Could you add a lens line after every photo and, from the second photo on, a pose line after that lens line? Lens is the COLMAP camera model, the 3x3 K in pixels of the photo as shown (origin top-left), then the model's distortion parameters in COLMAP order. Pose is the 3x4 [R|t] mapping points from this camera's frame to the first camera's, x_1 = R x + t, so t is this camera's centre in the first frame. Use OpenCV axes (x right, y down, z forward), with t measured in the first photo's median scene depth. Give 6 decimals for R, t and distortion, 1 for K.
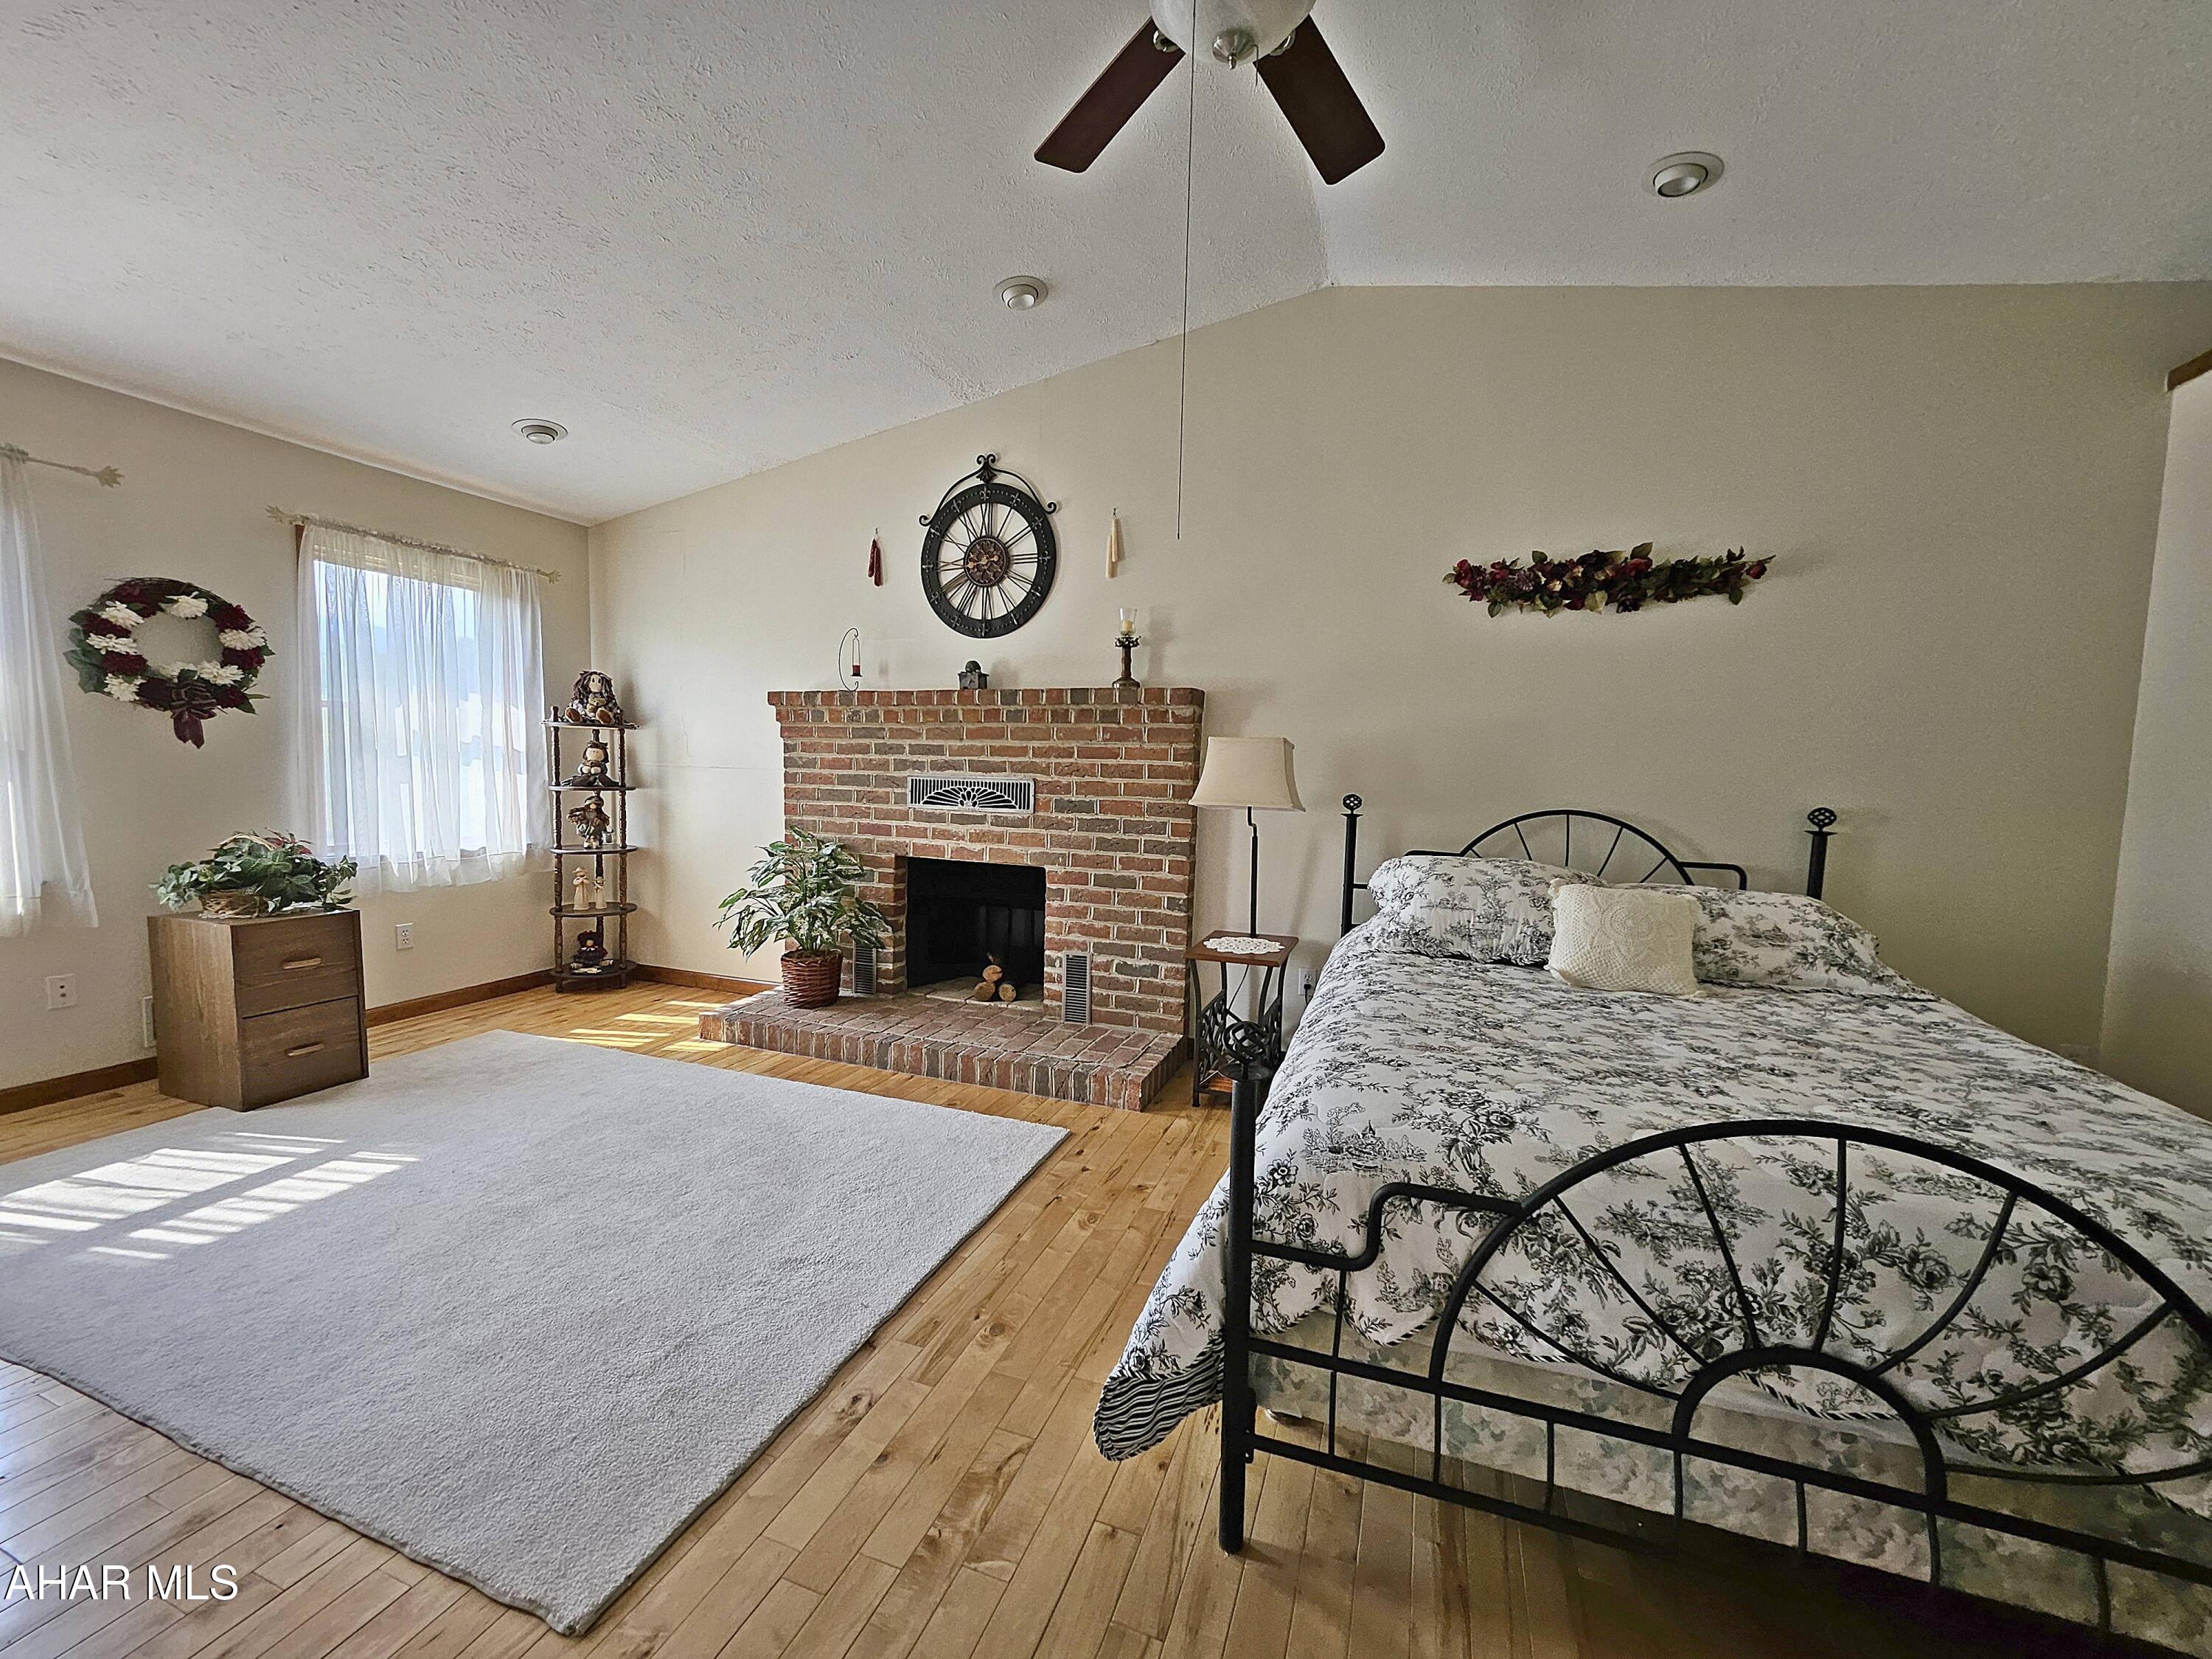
lens RADIAL K [[867.5, 0, 1110.9], [0, 867.5, 835.3], [0, 0, 1]] dist [0.002217, -0.000057]
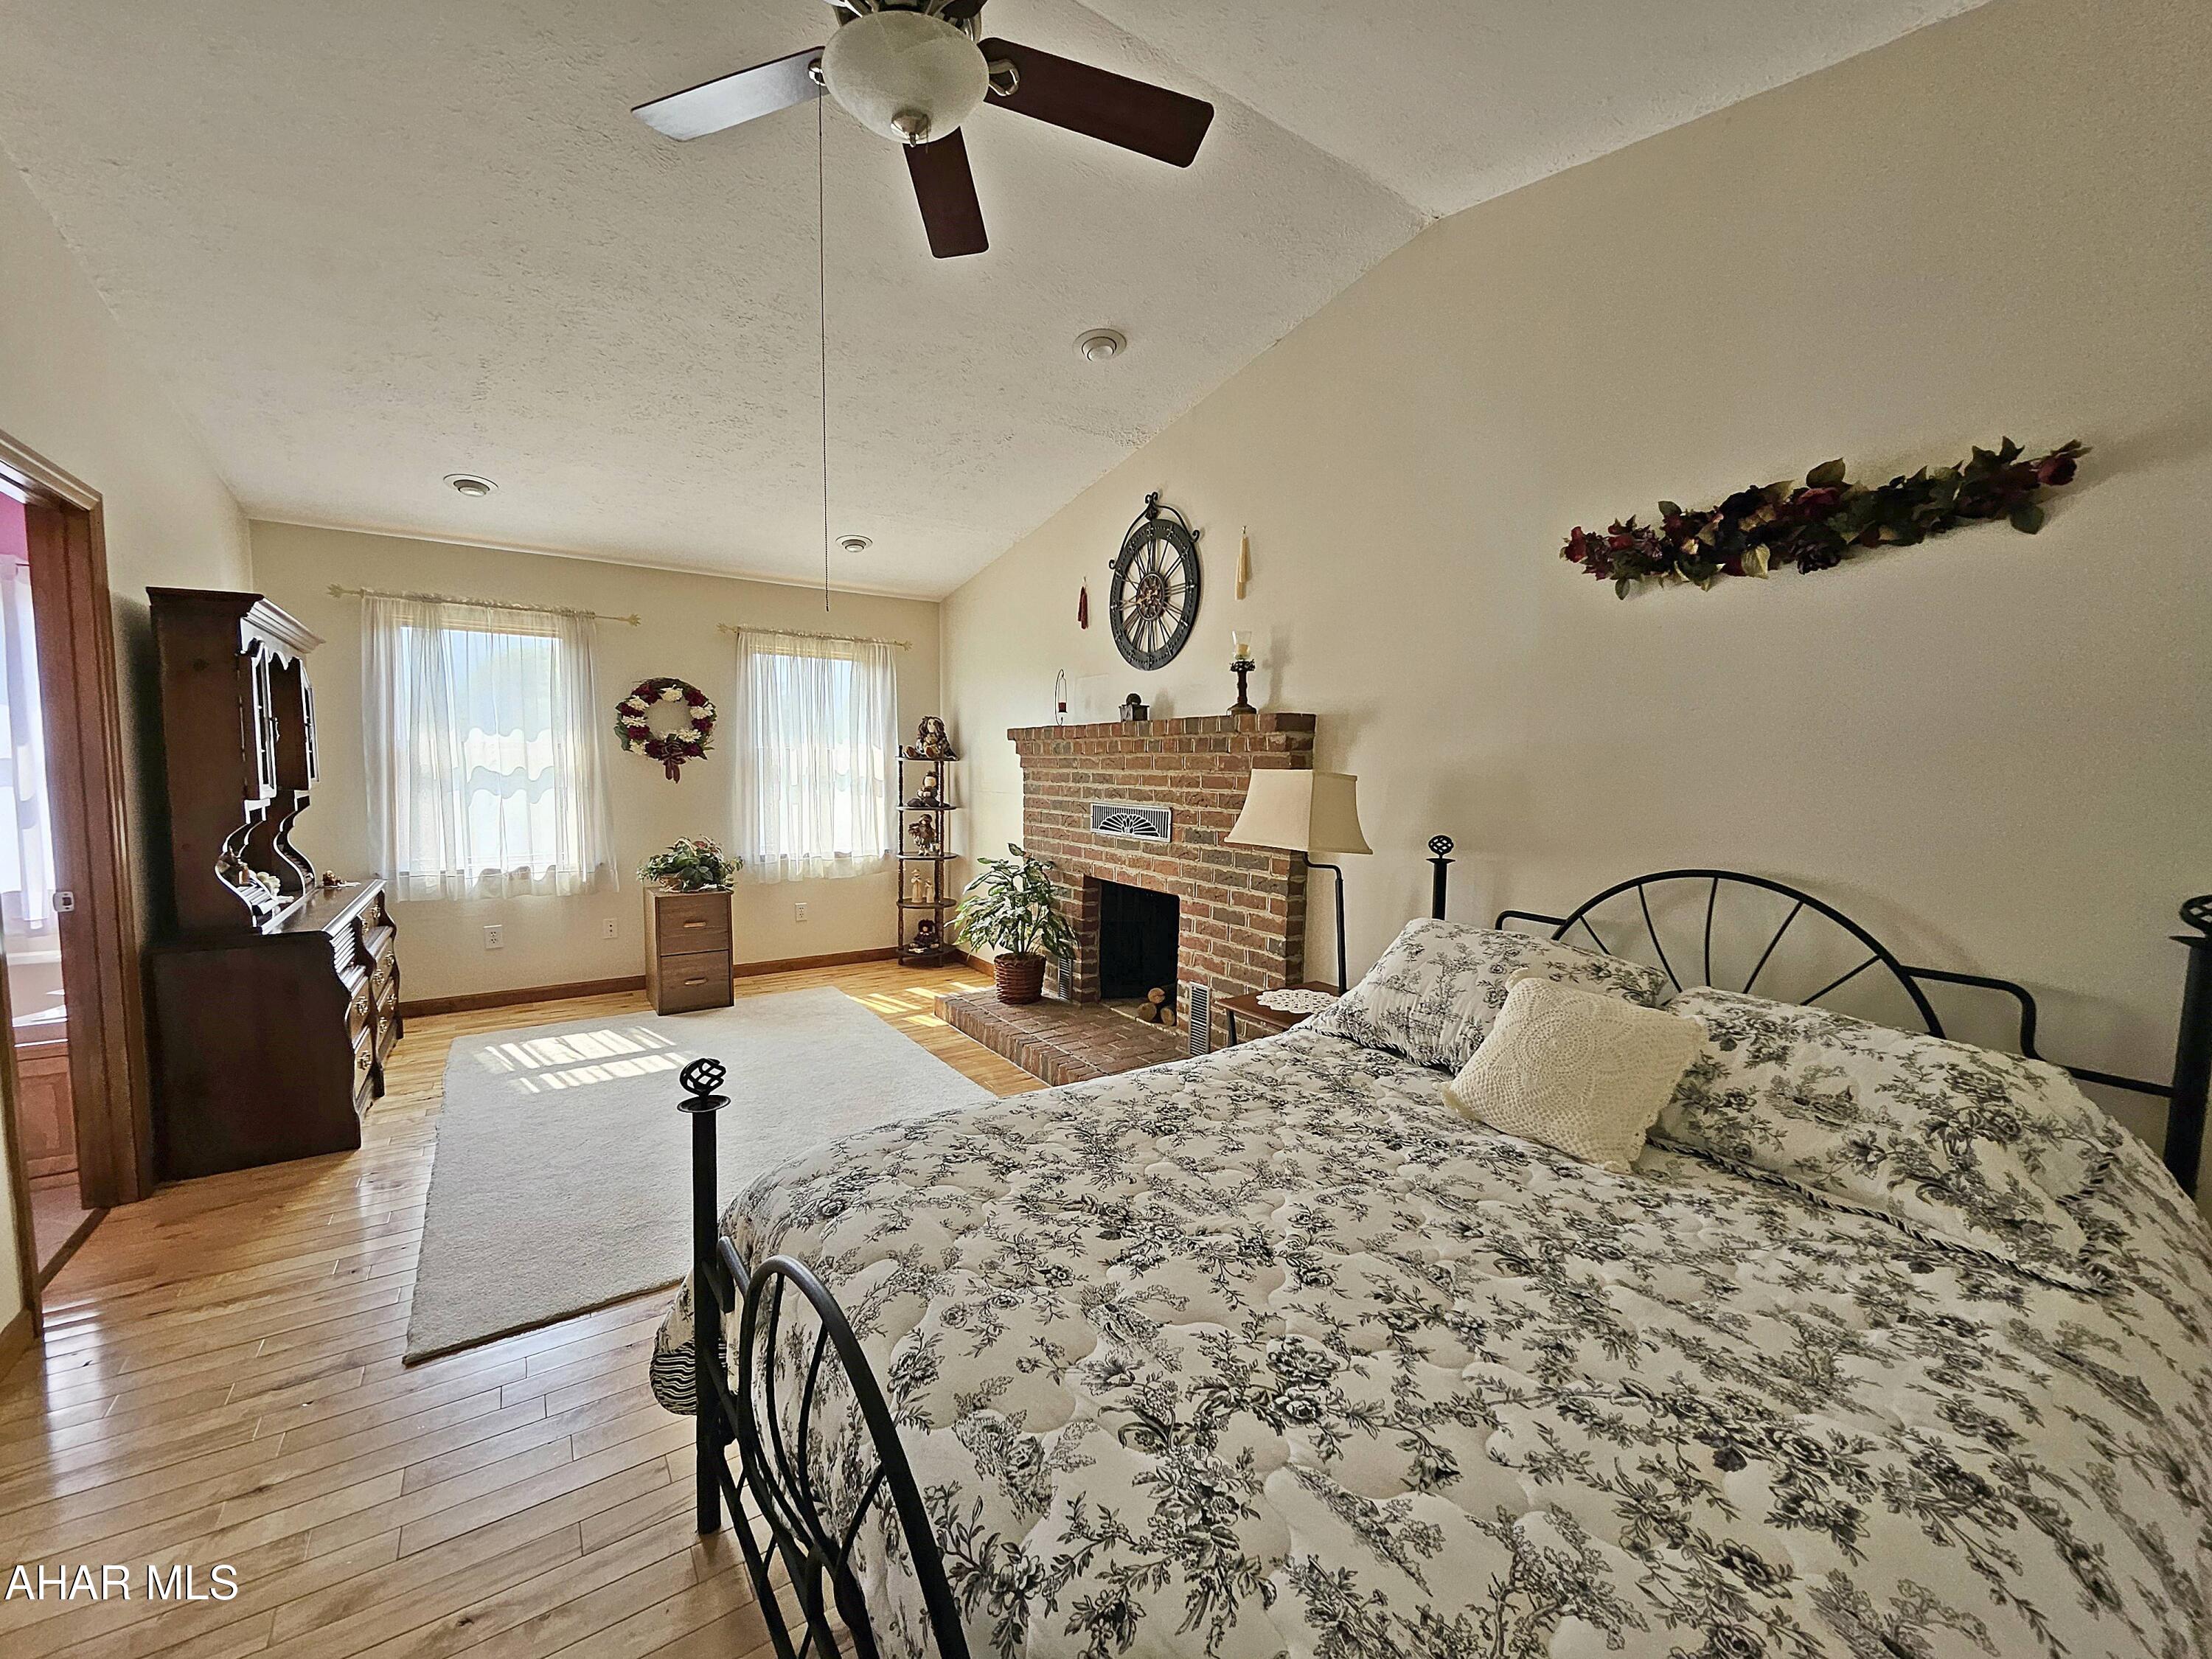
lens RADIAL K [[867.5, 0, 1110.9], [0, 867.5, 835.3], [0, 0, 1]] dist [0.002217, -0.000057]
pose [[0.817364, 0.032784, -0.575187, 0.432964], [-0.038190, 0.999267, 0.002686, -0.033165], [0.574854, 0.019771, 0.818017, 0.137178]]
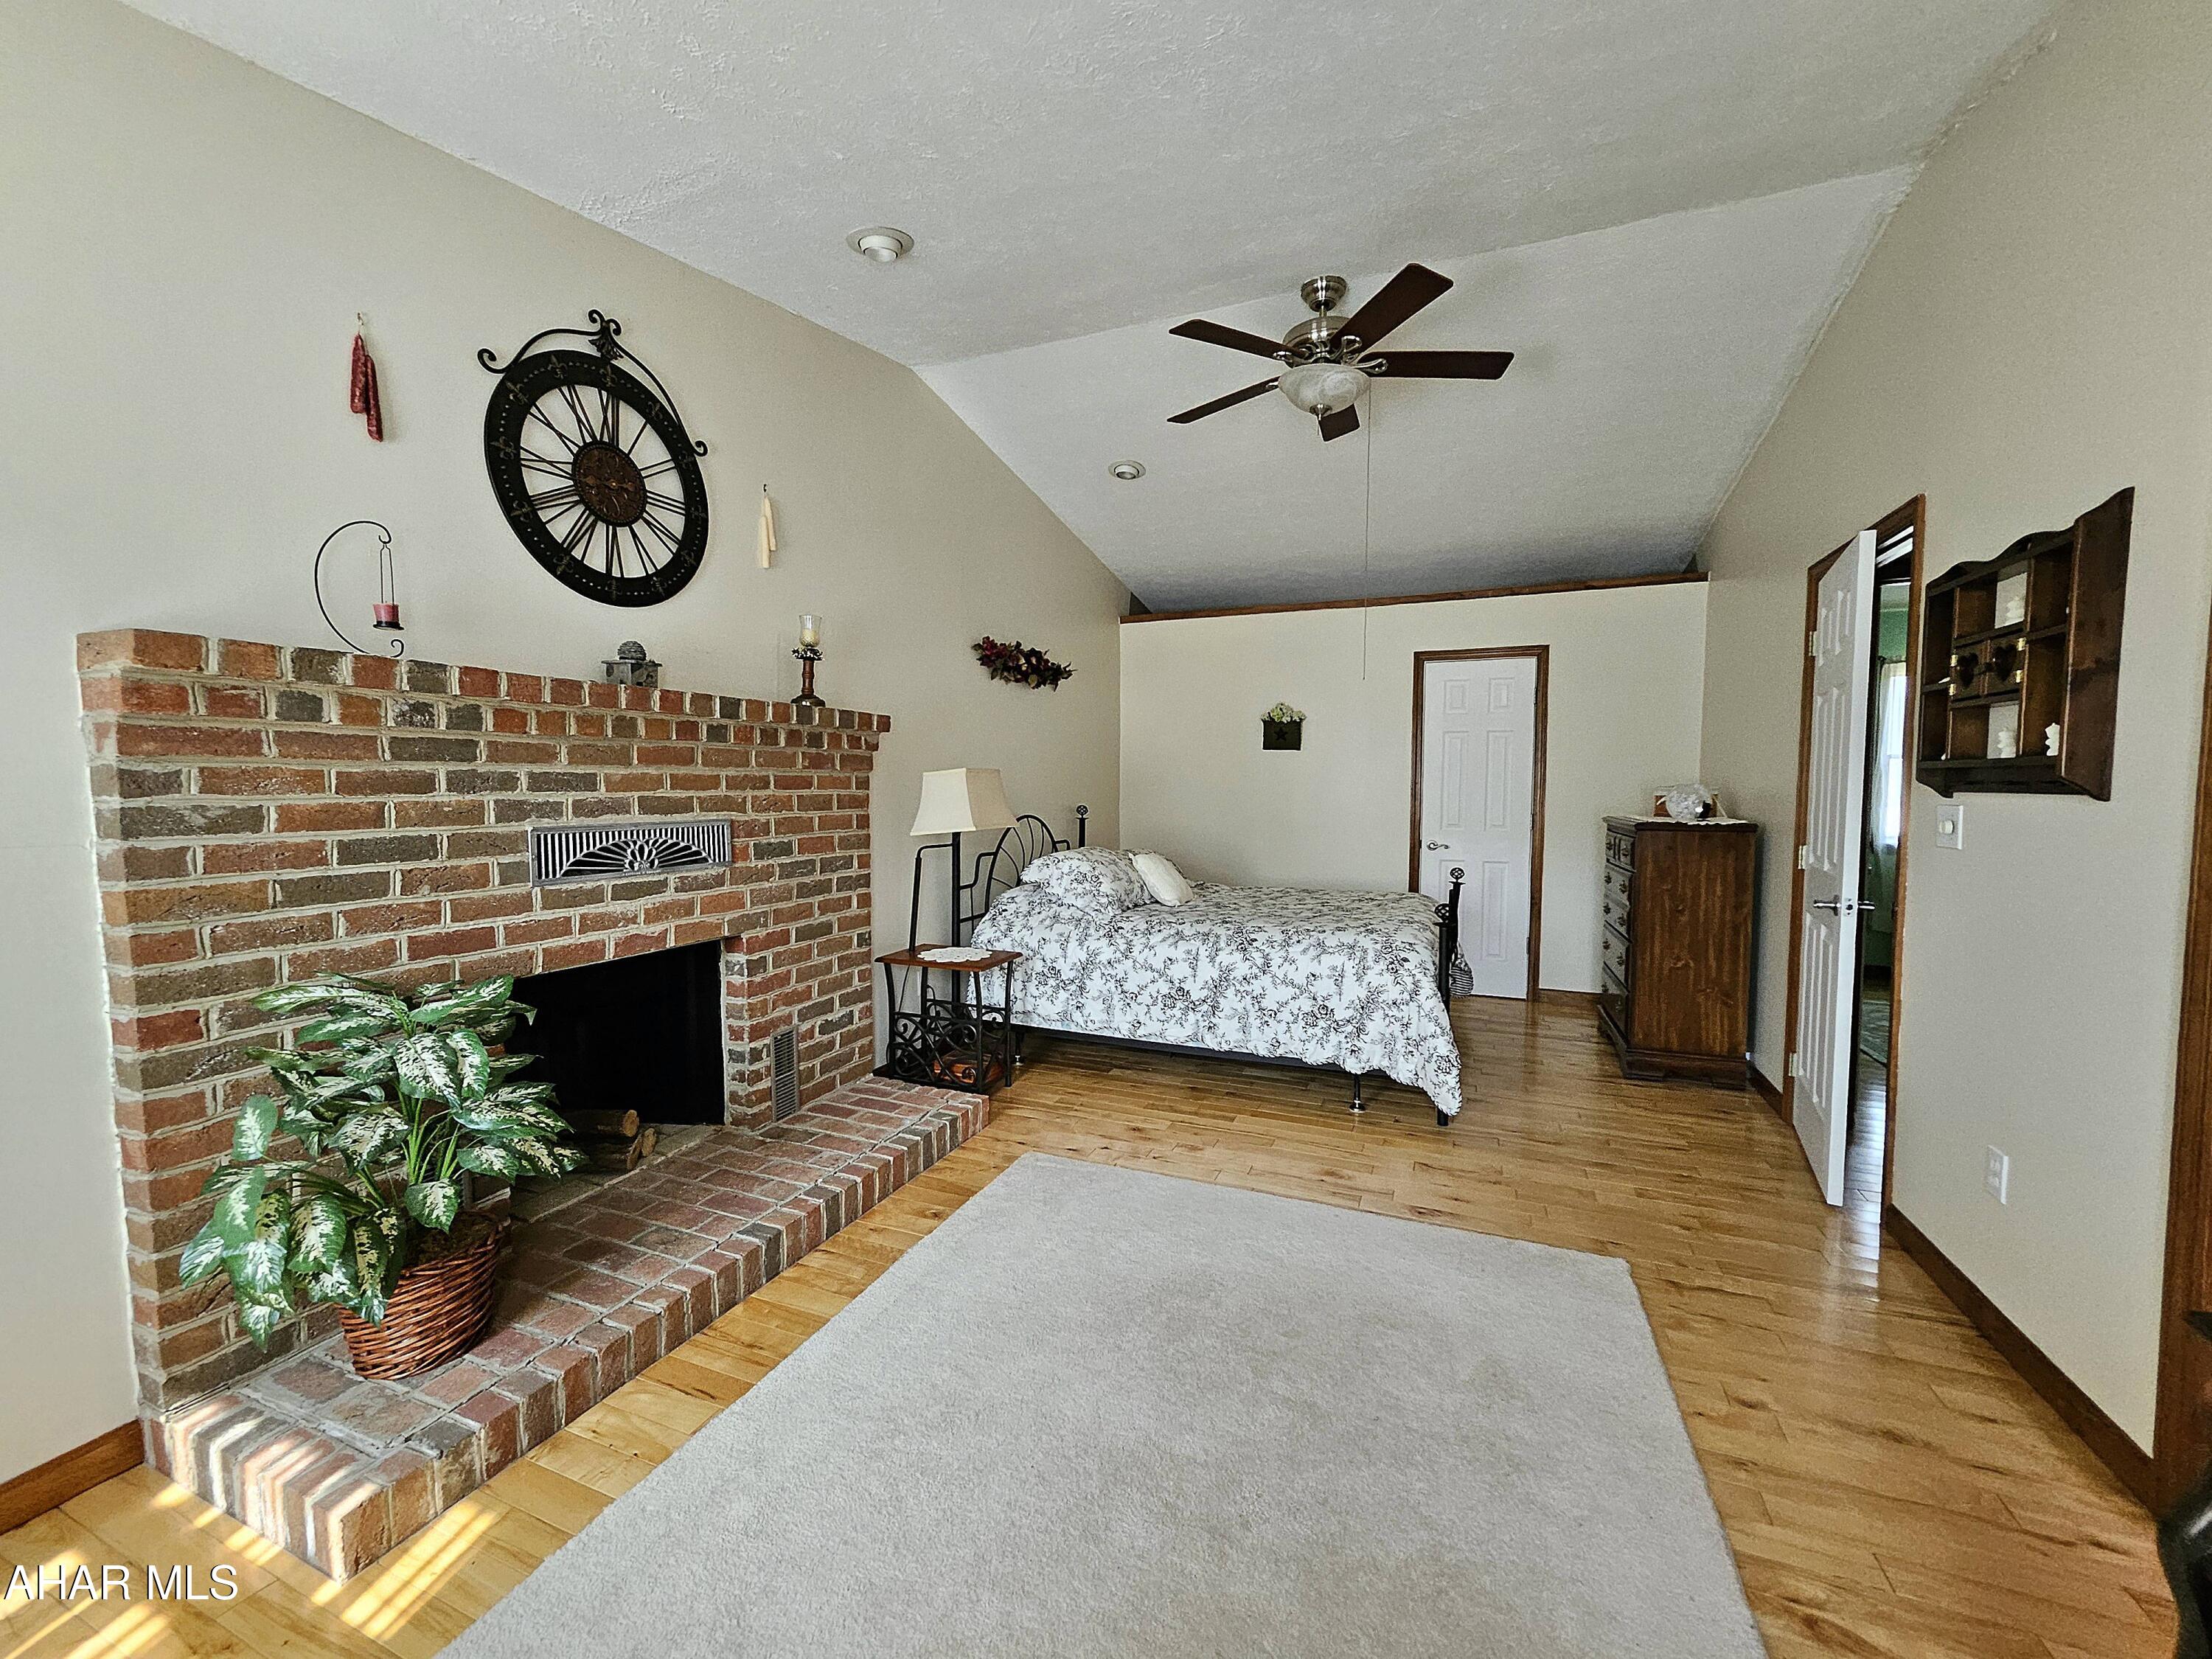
lens RADIAL K [[867.5, 0, 1110.9], [0, 867.5, 835.3], [0, 0, 1]] dist [0.002217, -0.000057]
pose [[0.039502, -0.084939, 0.995603, -0.808454], [0.075613, 0.993778, 0.081783, -0.086832], [-0.996354, 0.072050, 0.045678, 0.642903]]
